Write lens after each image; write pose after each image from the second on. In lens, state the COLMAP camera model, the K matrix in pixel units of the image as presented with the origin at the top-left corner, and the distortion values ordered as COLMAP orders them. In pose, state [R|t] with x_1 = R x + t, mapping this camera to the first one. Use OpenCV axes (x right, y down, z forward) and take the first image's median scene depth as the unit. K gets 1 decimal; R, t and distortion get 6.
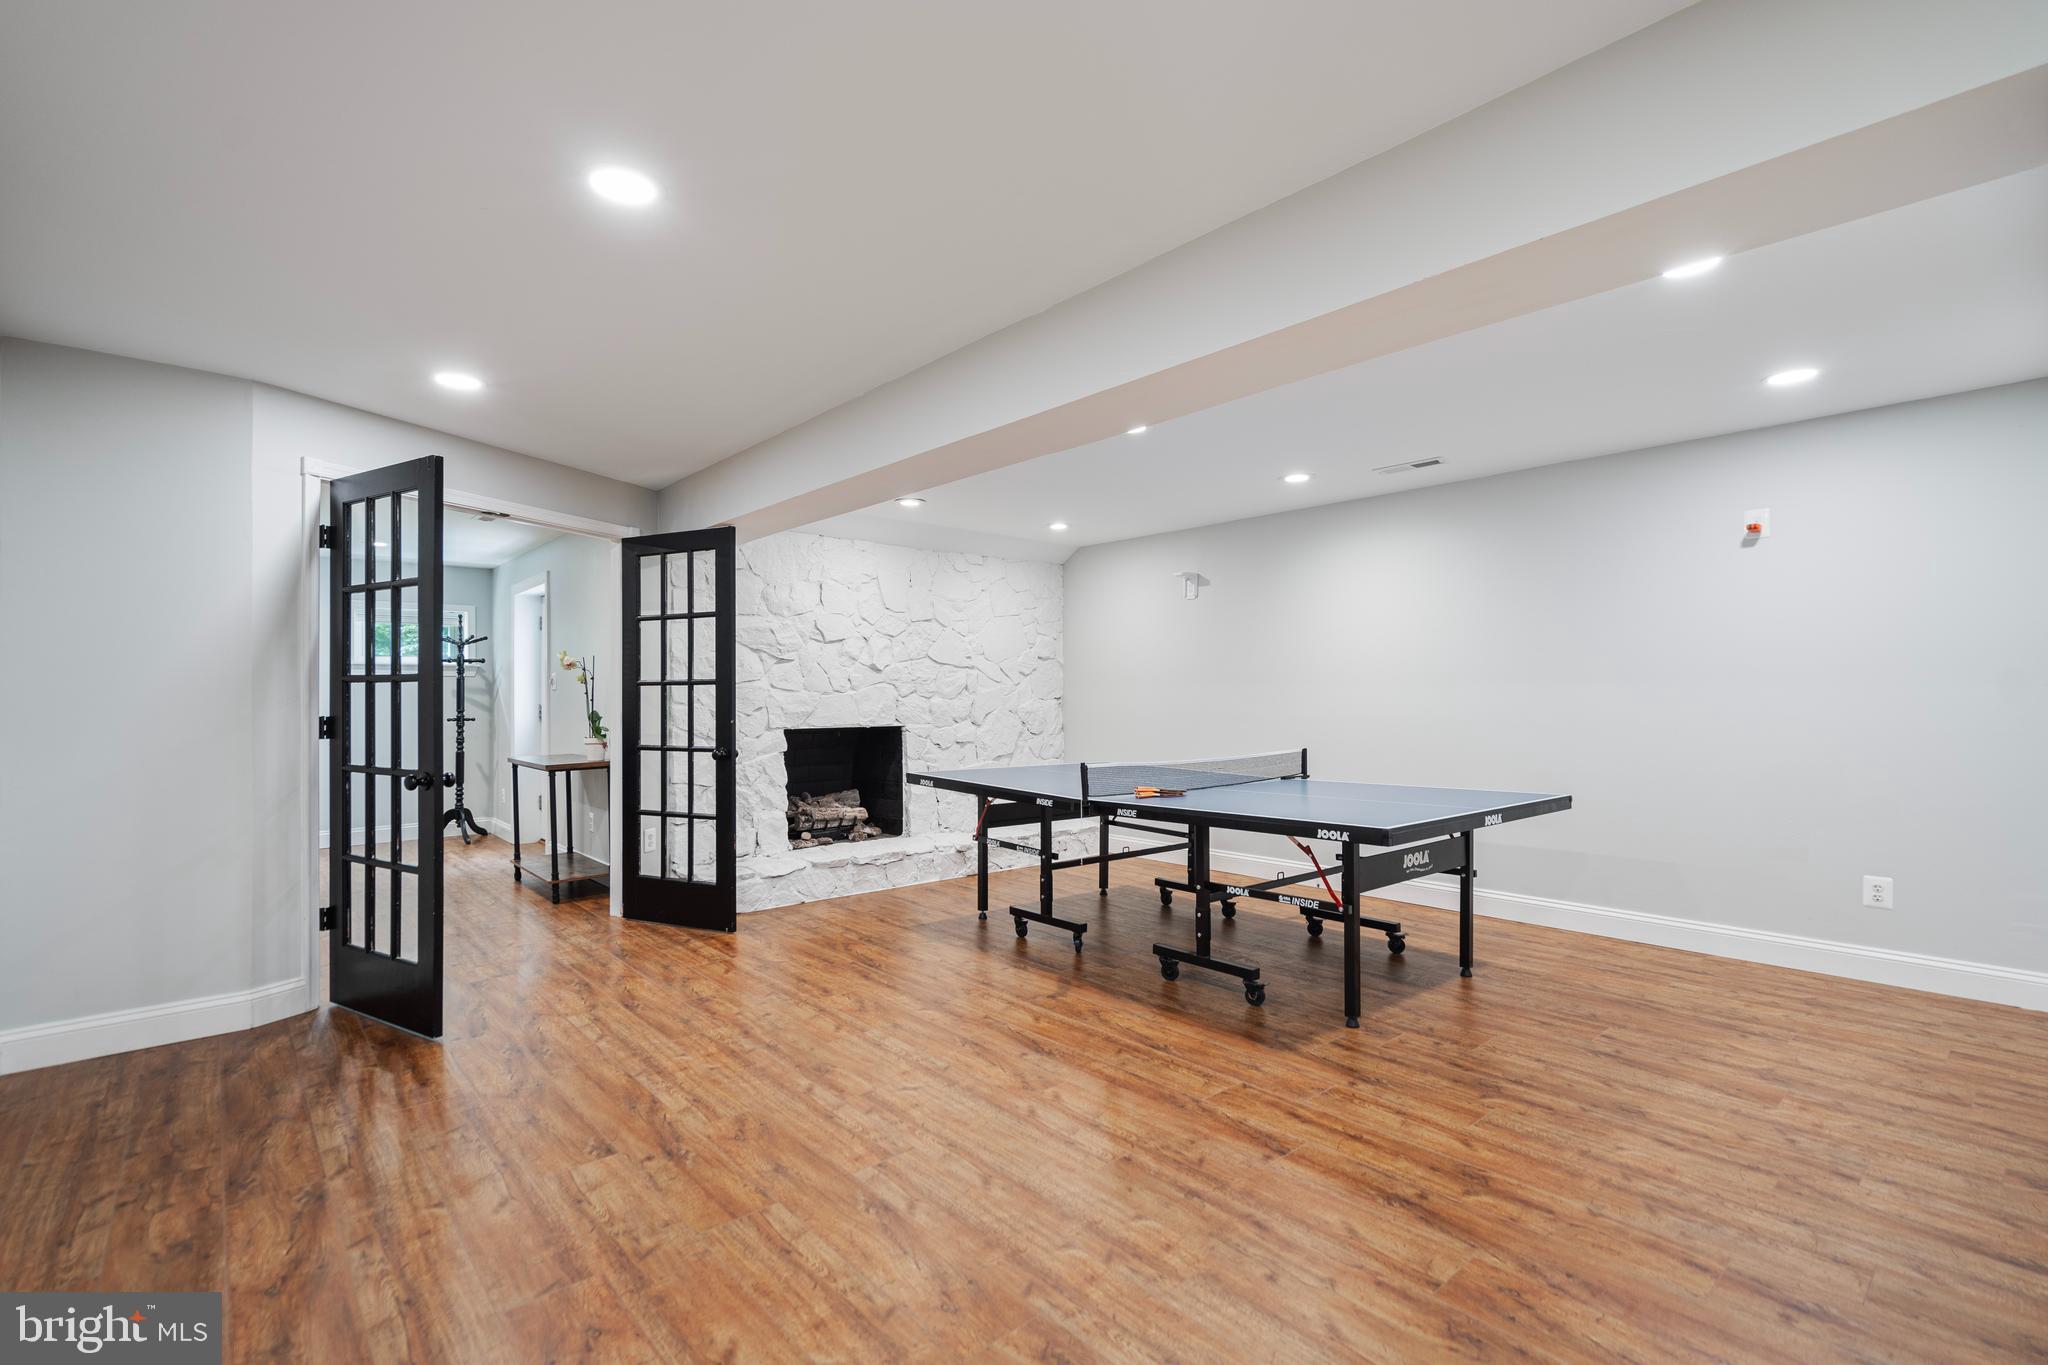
lens RADIAL K [[942.8, 0, 1033.4], [0, 942.8, 690.6], [0, 0, 1]] dist [-0.002452, 0.003549]
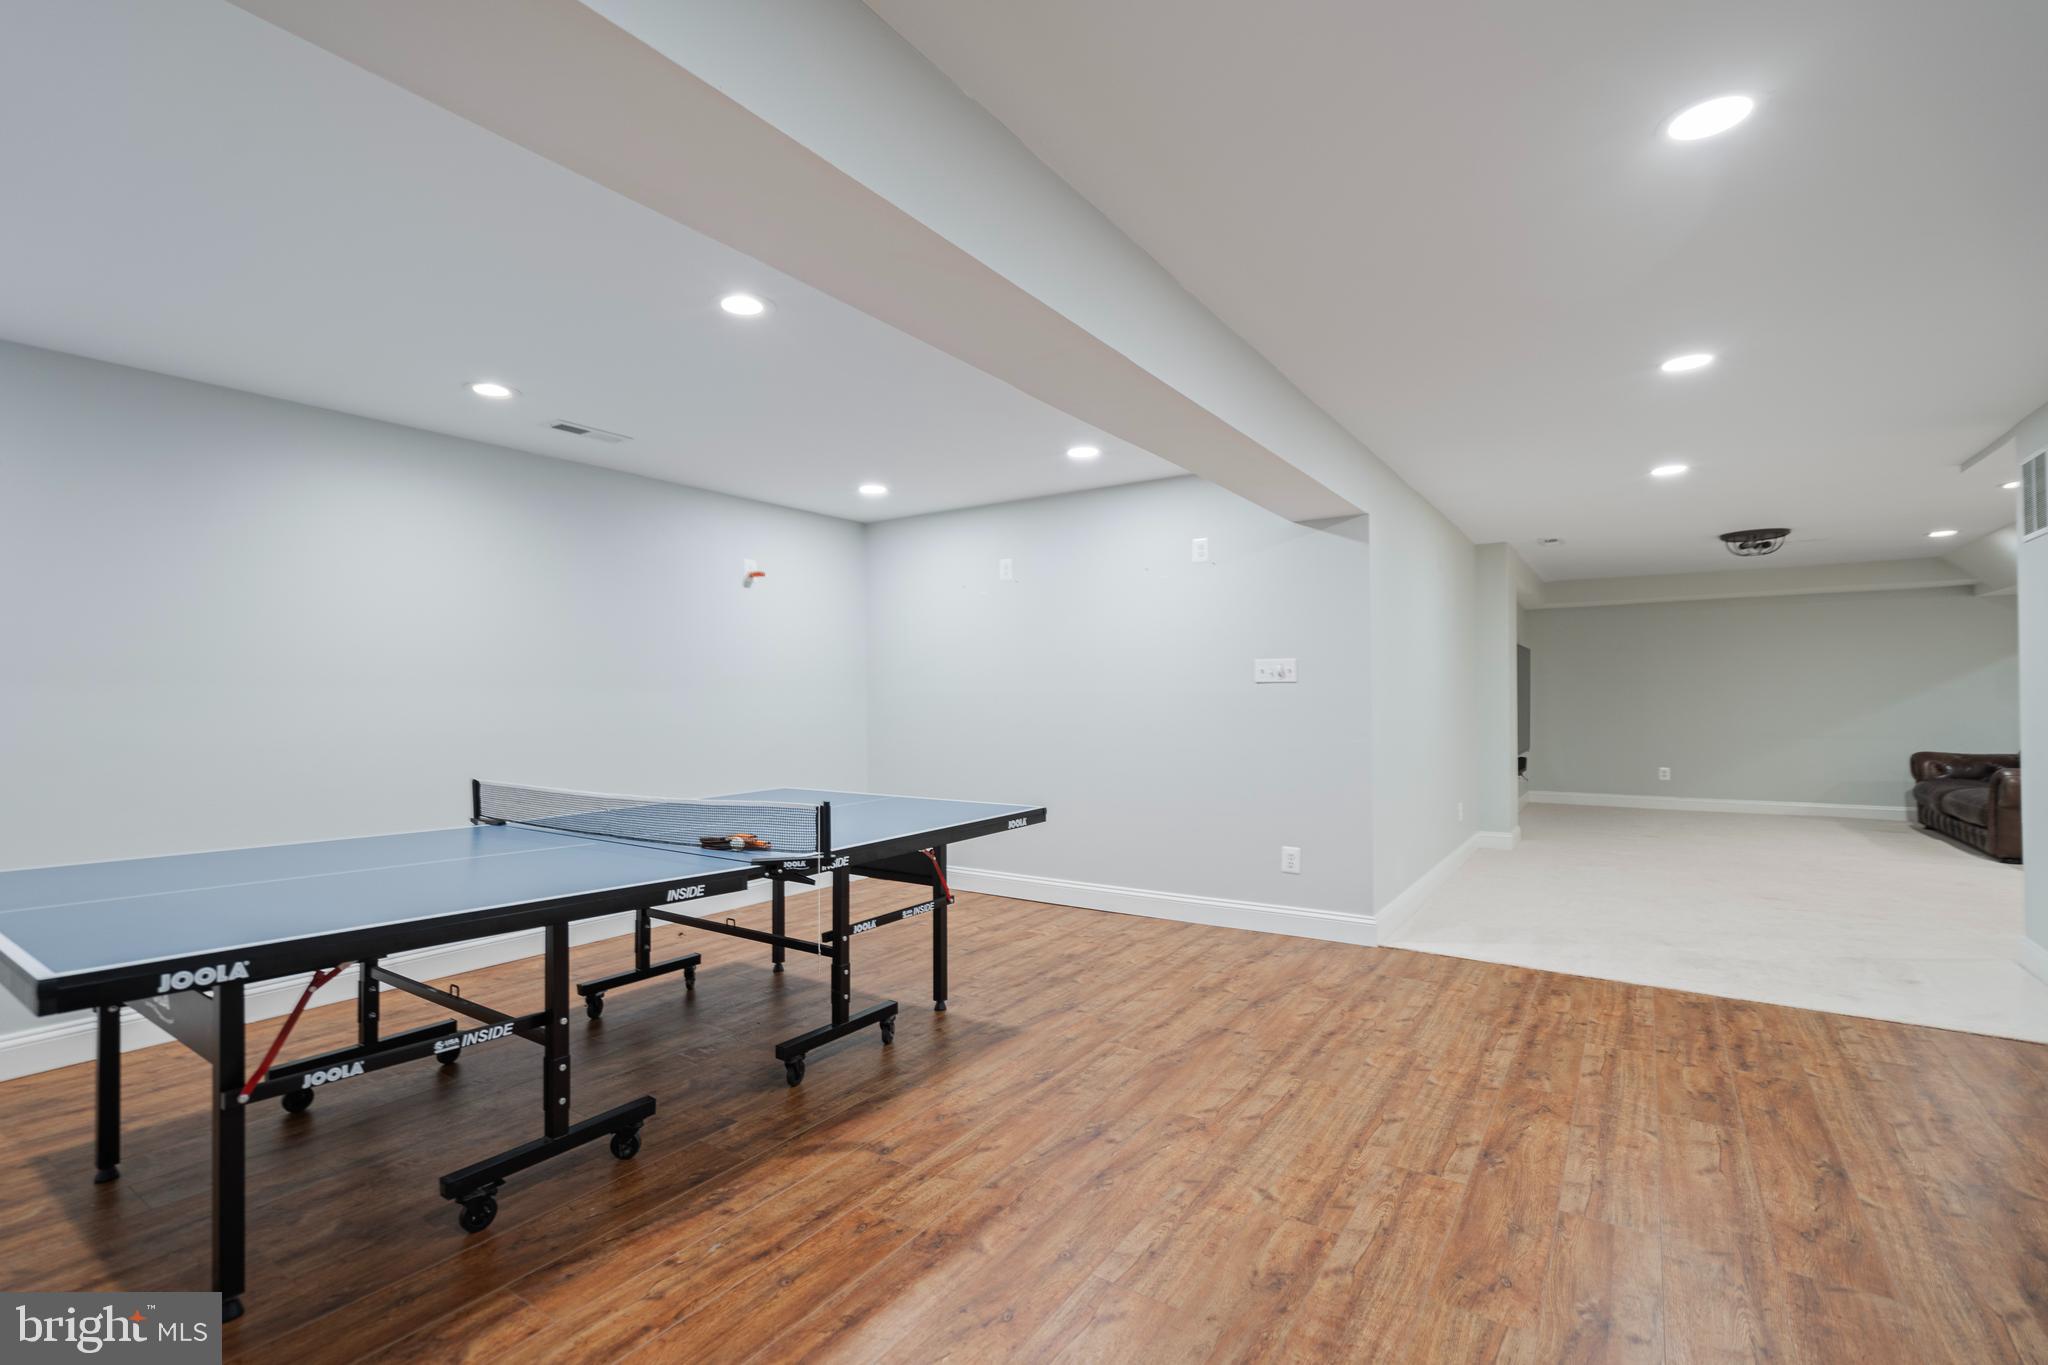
lens RADIAL K [[942.8, 0, 1017.8], [0, 942.8, 681.3], [0, 0, 1]] dist [-0.002452, 0.003549]
pose [[-0.261350, 0.021458, 0.965005, -0.614915], [-0.001978, 0.999739, -0.022767, 0.008822], [-0.965242, -0.007859, -0.261240, 1.024123]]
